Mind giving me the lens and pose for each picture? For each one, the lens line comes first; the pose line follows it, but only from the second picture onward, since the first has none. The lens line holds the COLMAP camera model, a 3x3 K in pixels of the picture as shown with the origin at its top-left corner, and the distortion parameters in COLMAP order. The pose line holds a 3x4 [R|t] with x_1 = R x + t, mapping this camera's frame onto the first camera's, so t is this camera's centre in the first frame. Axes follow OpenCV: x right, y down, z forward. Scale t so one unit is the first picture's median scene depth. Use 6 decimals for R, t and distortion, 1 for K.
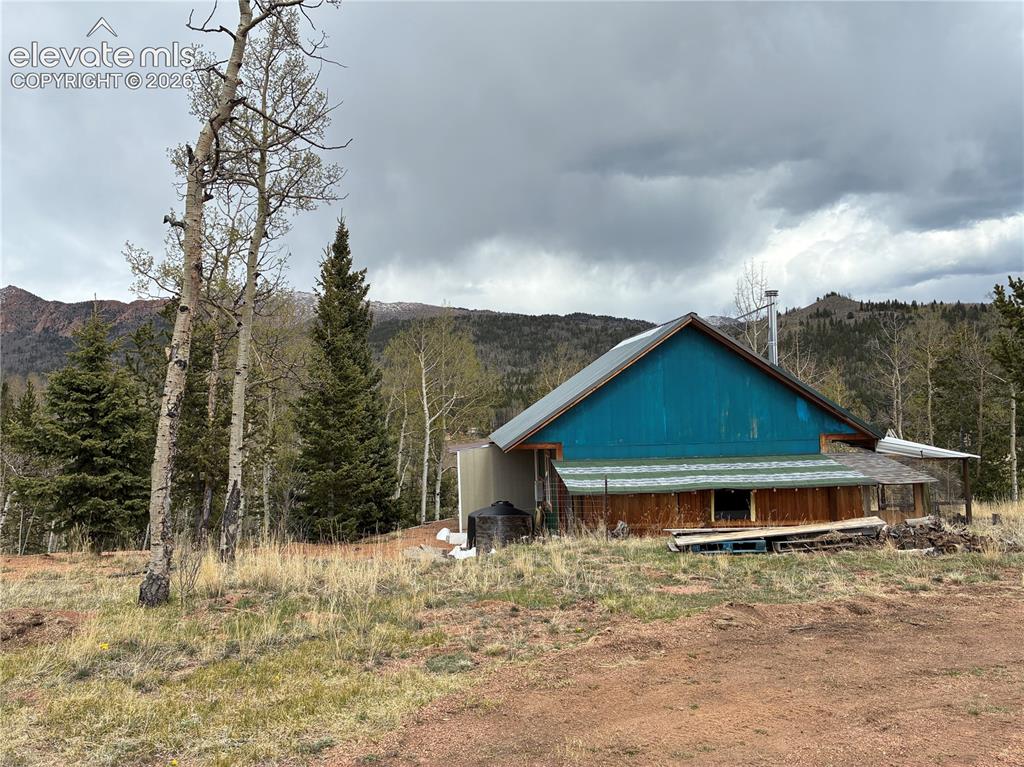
lens RADIAL K [[766.1, 0, 518.3], [0, 766.1, 364.5], [0, 0, 1]] dist [0.057758, -0.066626]
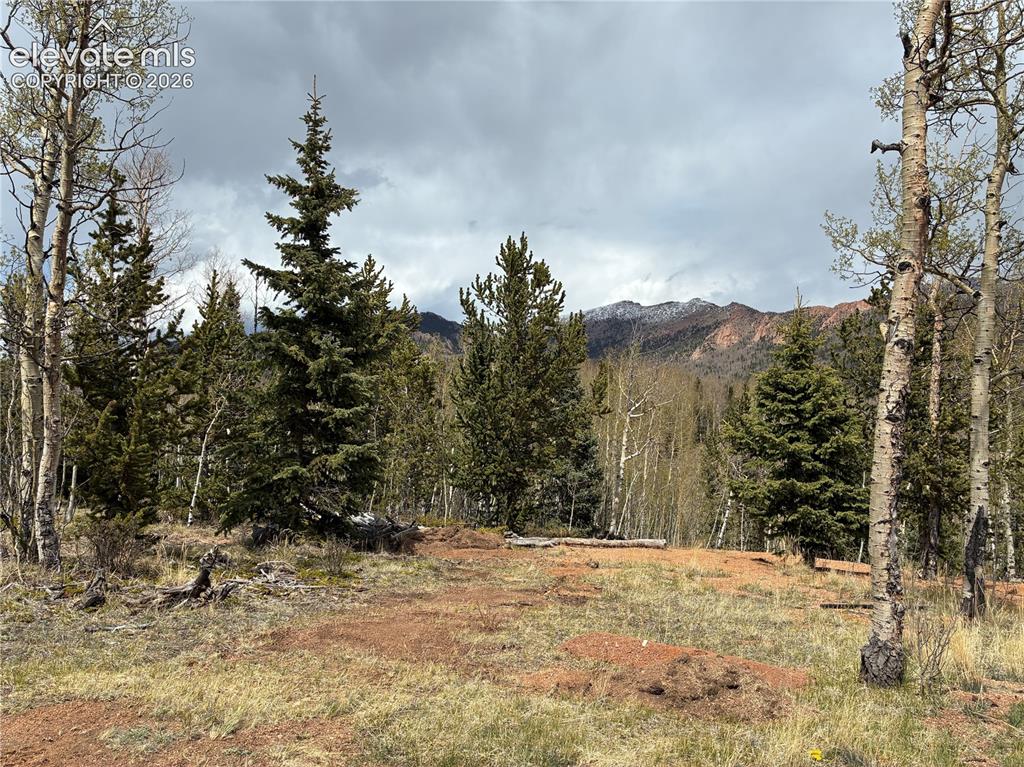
lens RADIAL K [[766.1, 0, 514.0], [0, 766.1, 385.2], [0, 0, 1]] dist [0.057758, -0.066626]
pose [[0.650407, -0.024506, -0.759191, -0.068174], [0.043688, 0.999032, 0.005180, 0.008136], [0.758329, -0.036537, 0.650848, 0.139510]]
